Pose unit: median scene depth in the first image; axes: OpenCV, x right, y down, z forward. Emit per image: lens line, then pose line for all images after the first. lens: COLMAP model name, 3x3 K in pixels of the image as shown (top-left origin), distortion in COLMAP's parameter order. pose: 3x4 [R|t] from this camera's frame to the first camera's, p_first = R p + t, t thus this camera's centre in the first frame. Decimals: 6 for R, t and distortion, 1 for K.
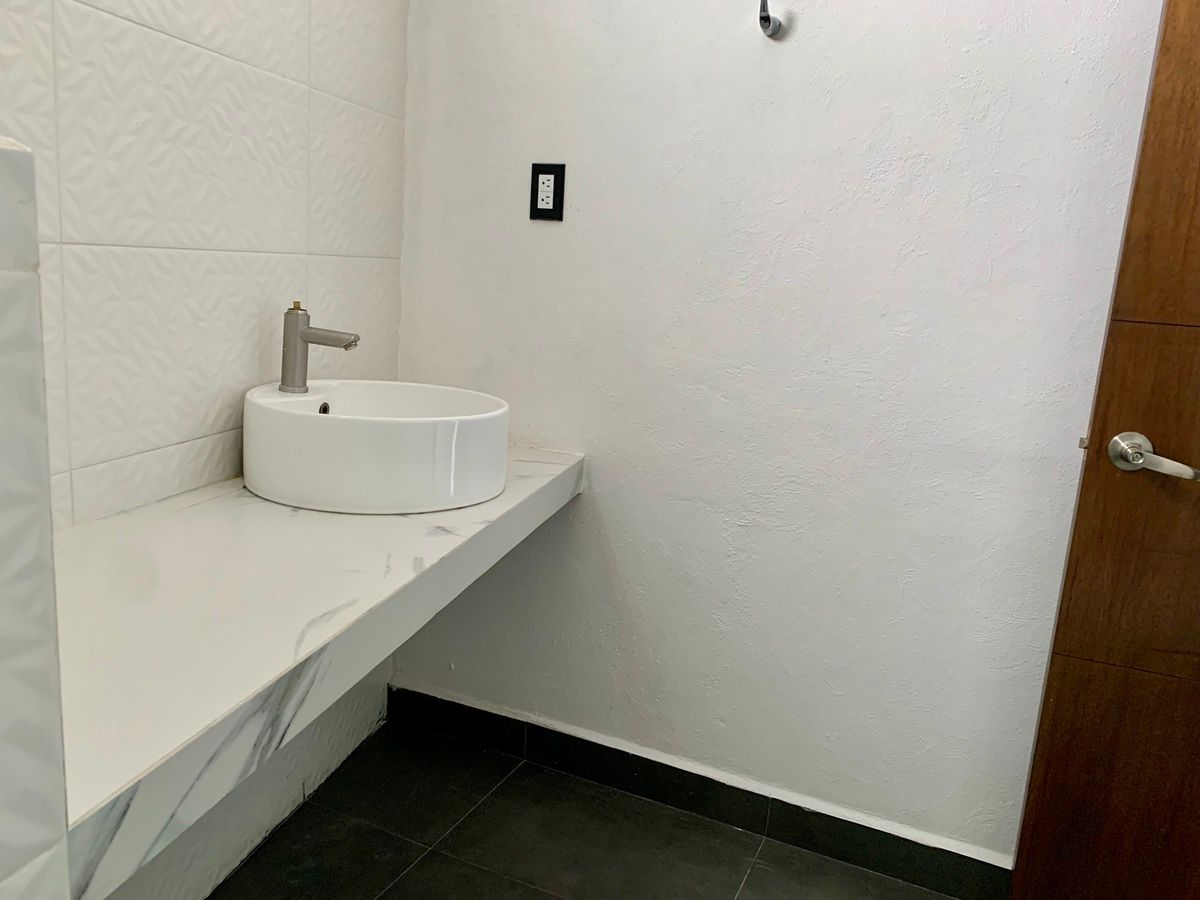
lens RADIAL K [[916.9, 0, 601.4], [0, 916.9, 450.6], [0, 0, 1]] dist [0.027032, -0.043635]
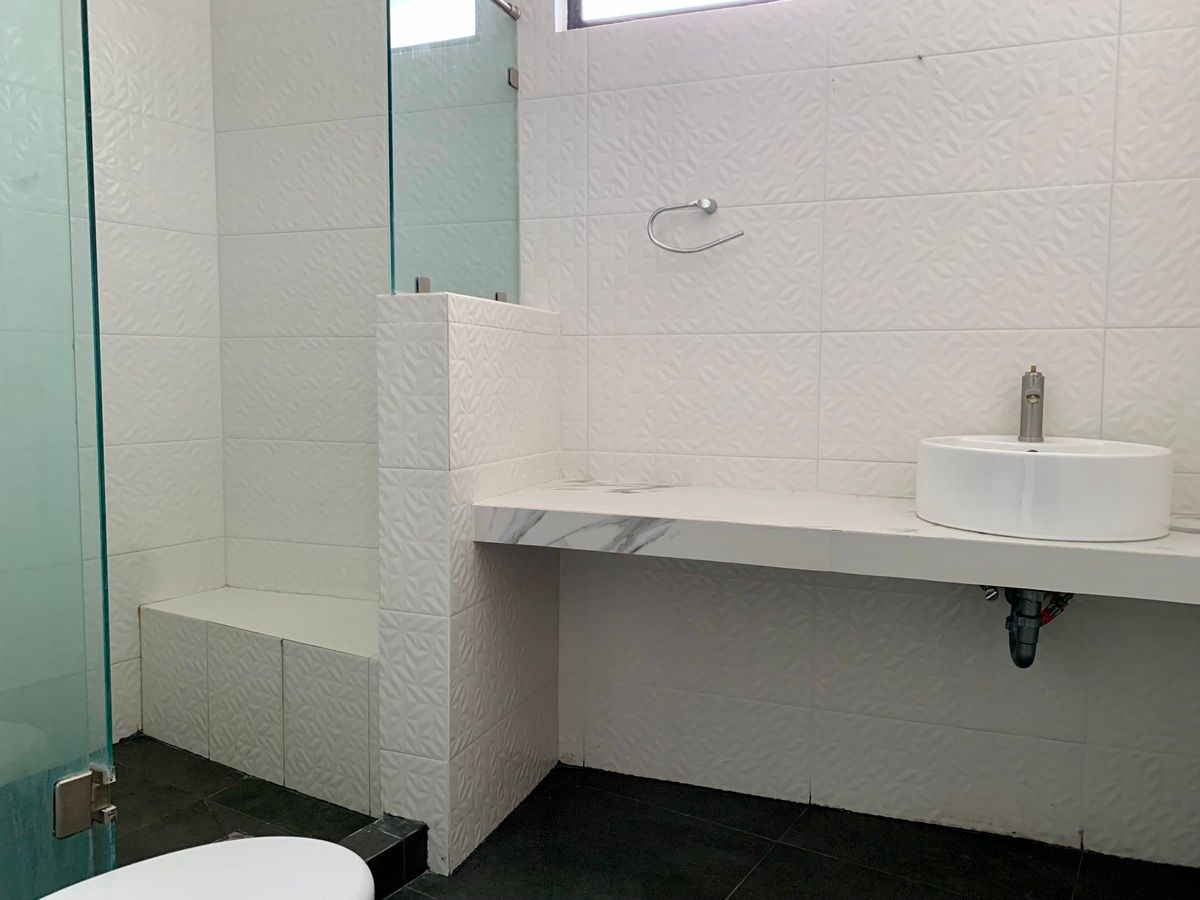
lens RADIAL K [[916.9, 0, 601.8], [0, 916.9, 448.1], [0, 0, 1]] dist [0.027032, -0.043635]
pose [[-0.119816, 0.008678, -0.992758, 1.113860], [-0.209442, 0.977236, 0.033819, 0.025465], [0.970453, 0.211978, -0.115271, 0.731139]]
